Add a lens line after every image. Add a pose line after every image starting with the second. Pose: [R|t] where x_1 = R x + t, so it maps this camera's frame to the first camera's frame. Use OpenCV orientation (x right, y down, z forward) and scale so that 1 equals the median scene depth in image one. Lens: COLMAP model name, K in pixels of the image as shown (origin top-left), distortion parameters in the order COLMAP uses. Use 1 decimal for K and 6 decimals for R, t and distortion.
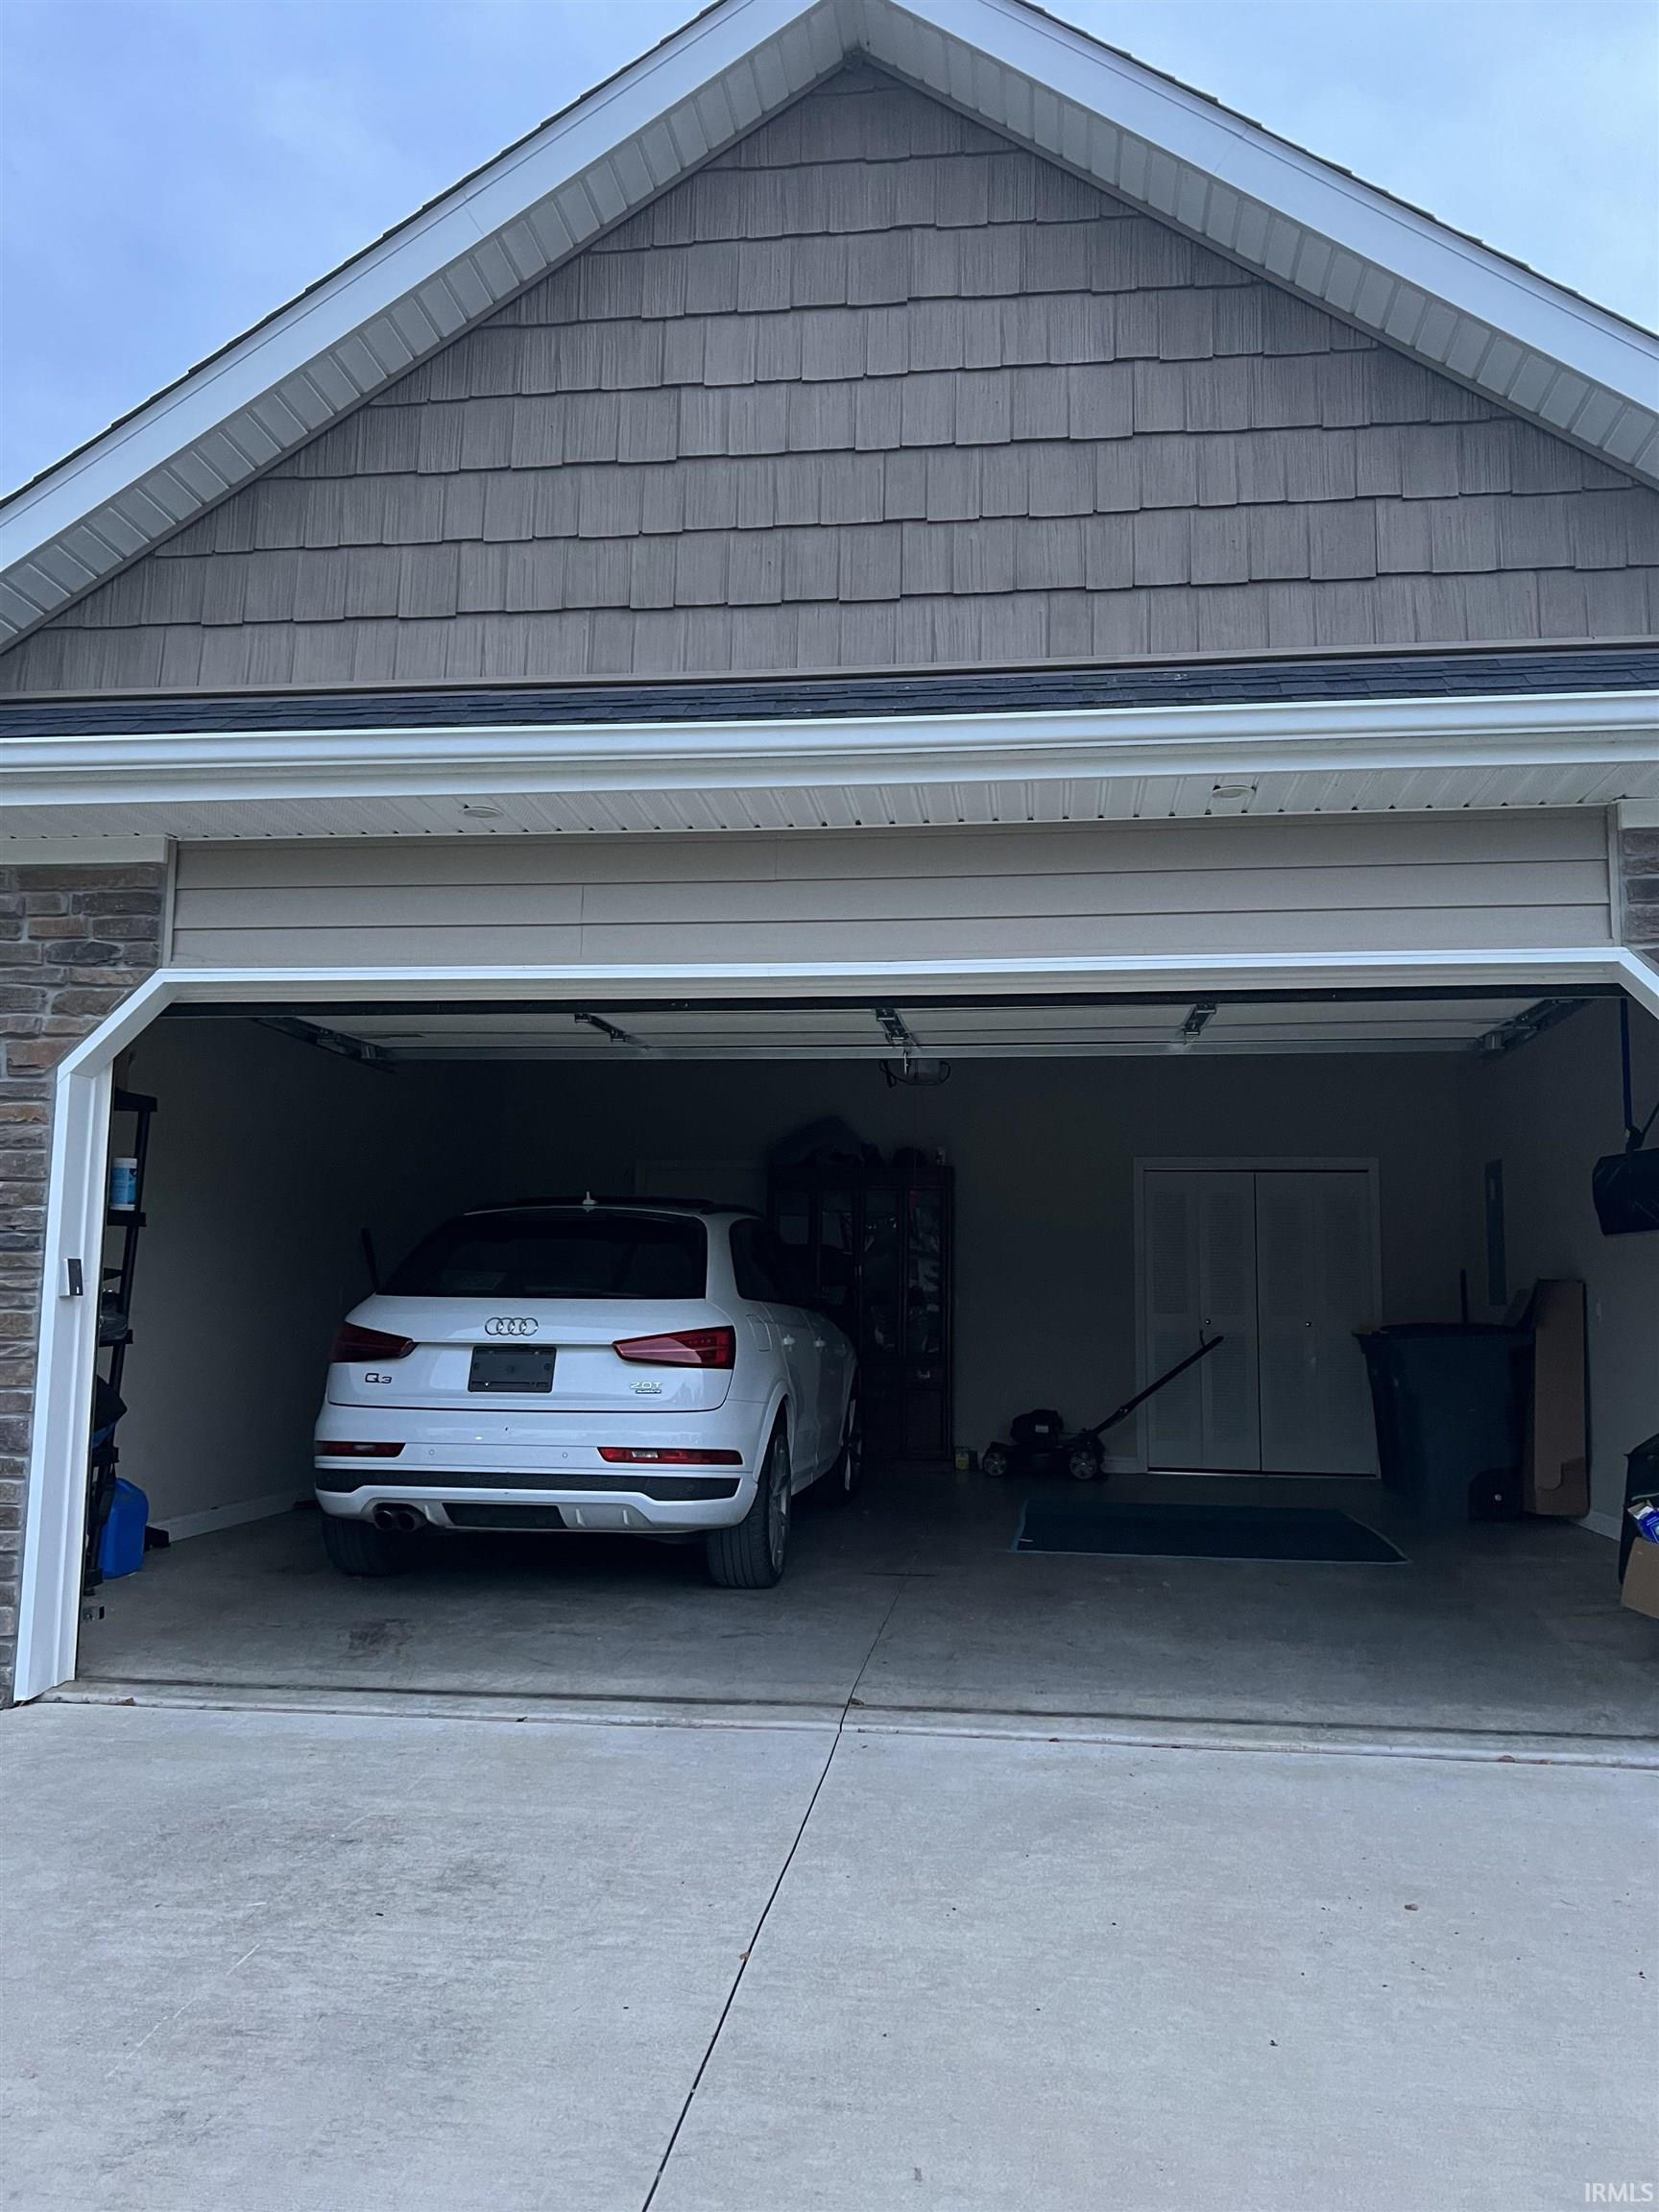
lens RADIAL K [[1686.0, 0, 831.4], [0, 1686.0, 1106.6], [0, 0, 1]] dist [0.075066, -0.059598]
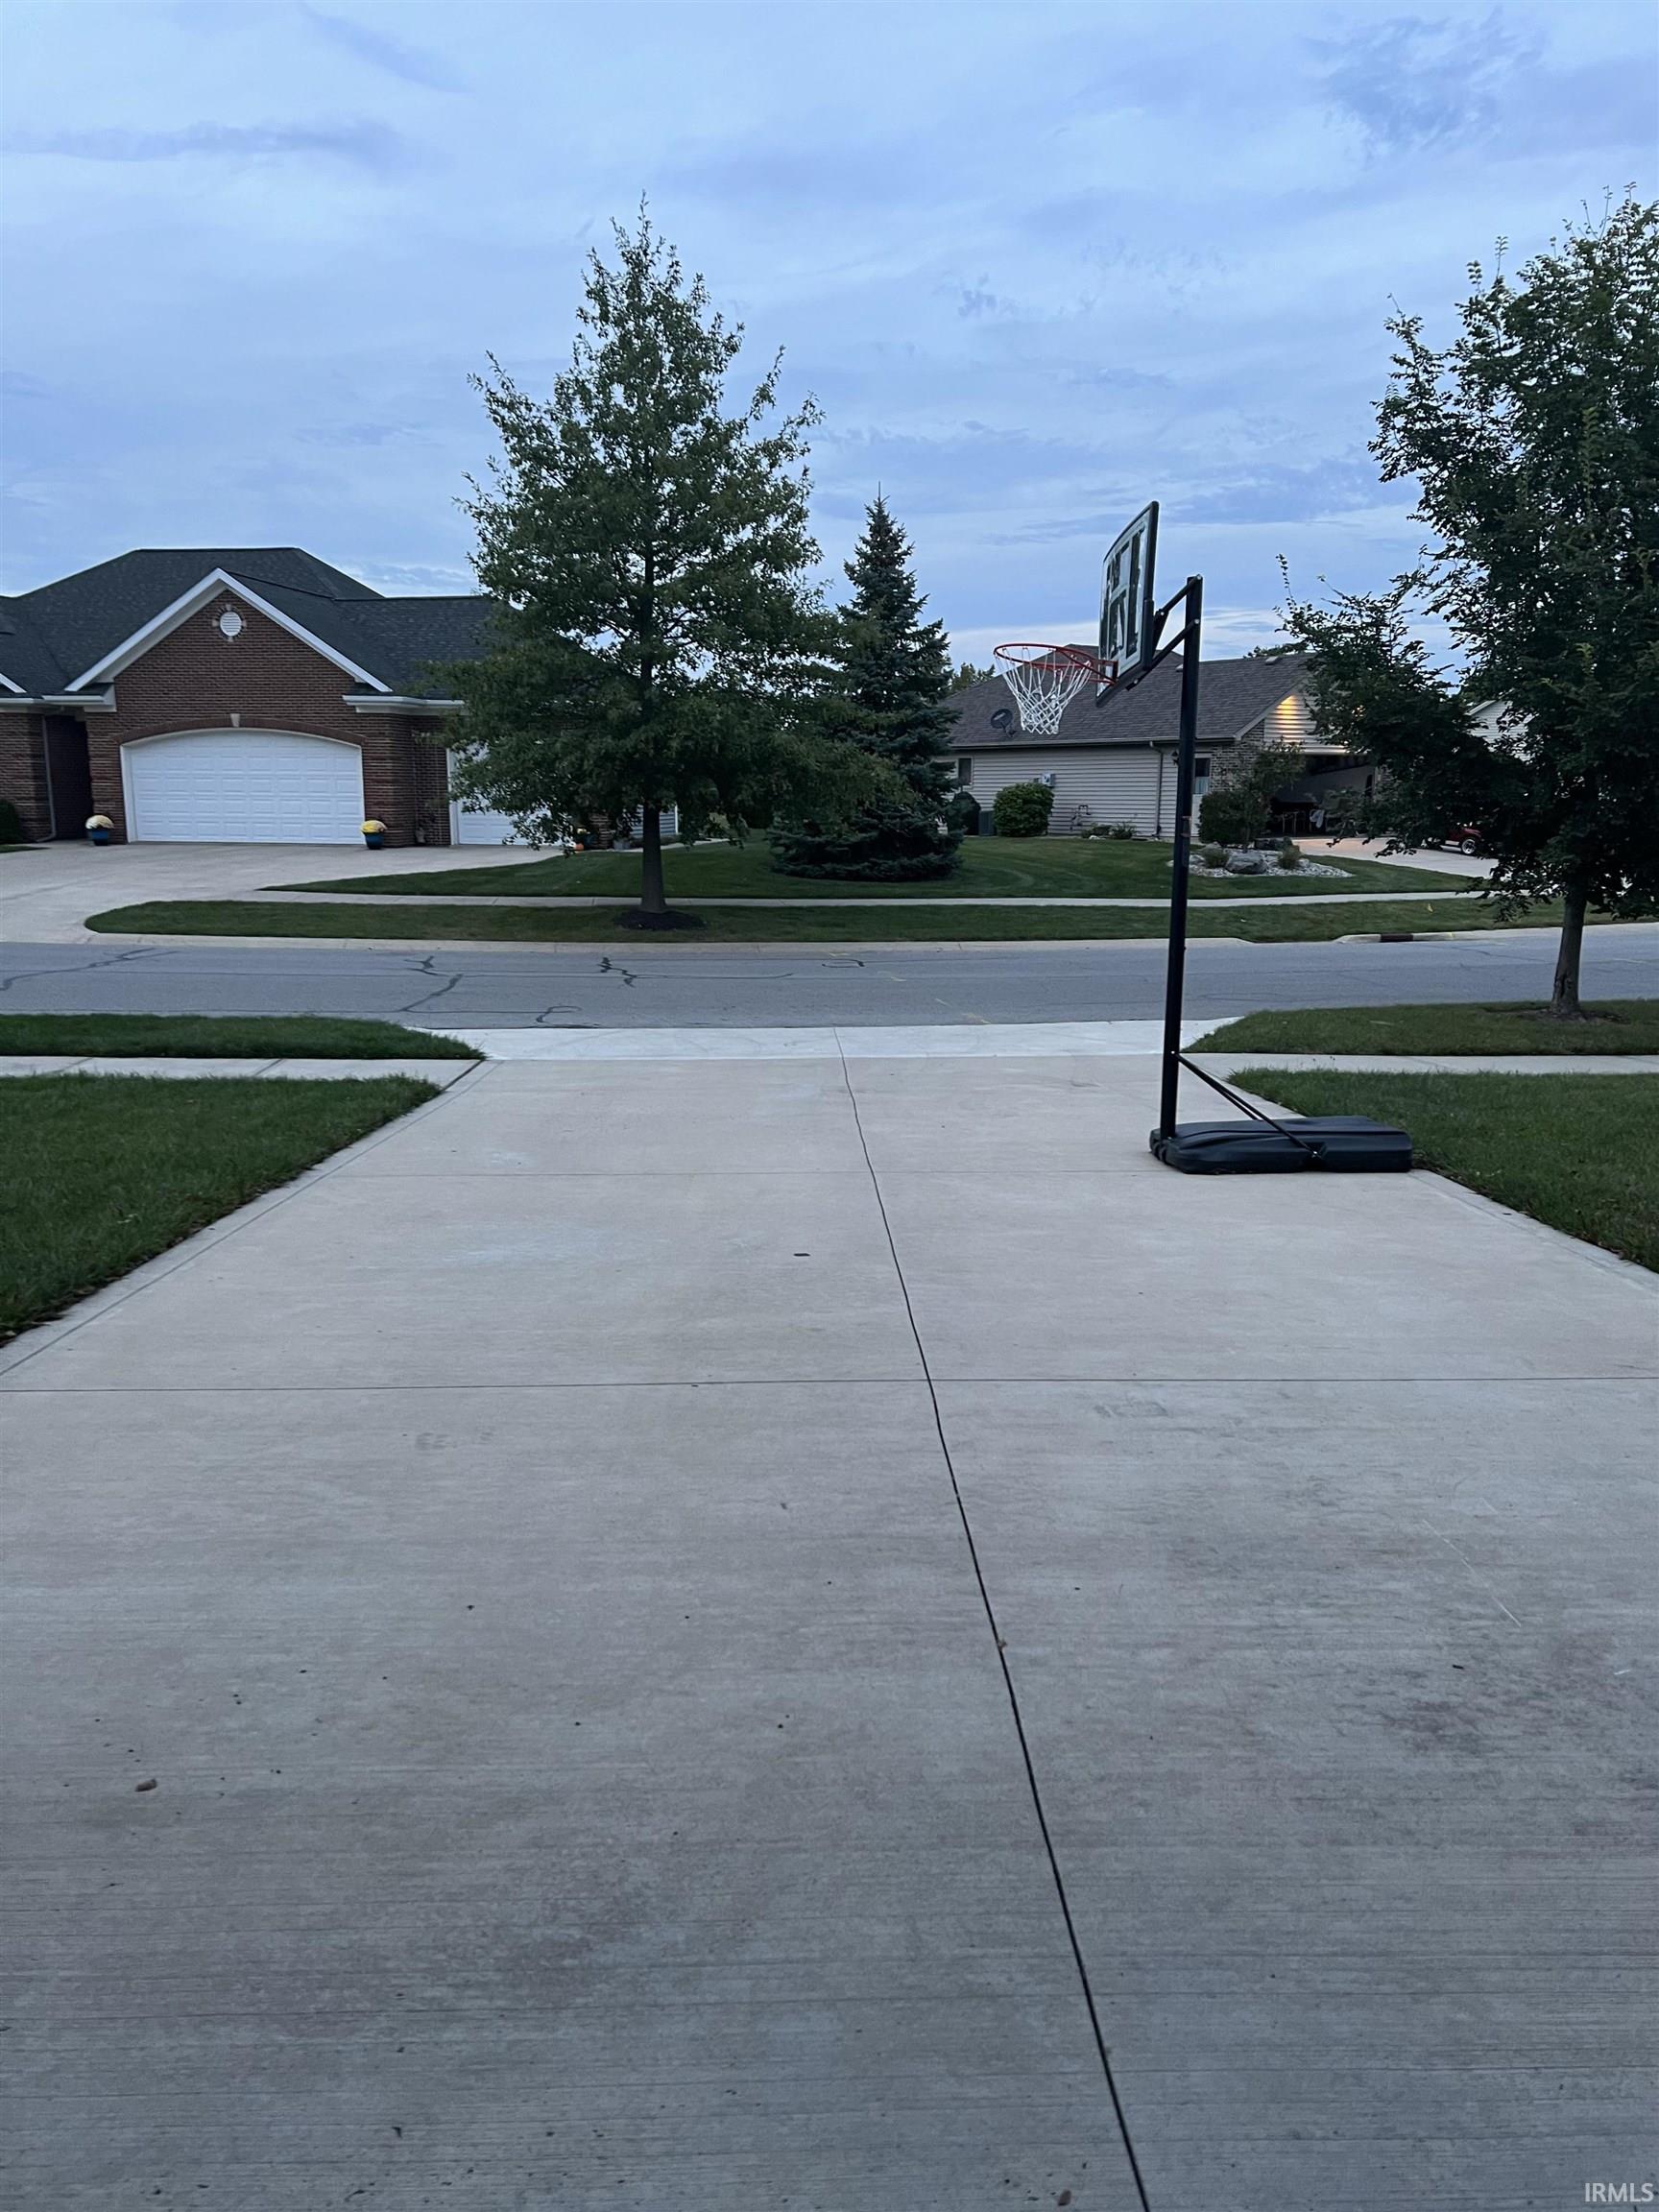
lens RADIAL K [[1686.0, 0, 827.4], [0, 1686.0, 1105.9], [0, 0, 1]] dist [0.075066, -0.059598]
pose [[-0.988882, 0.011244, -0.148278, 0.171220], [0.001473, 0.997829, 0.065839, 0.147356], [0.148697, 0.064889, -0.986752, 1.847077]]
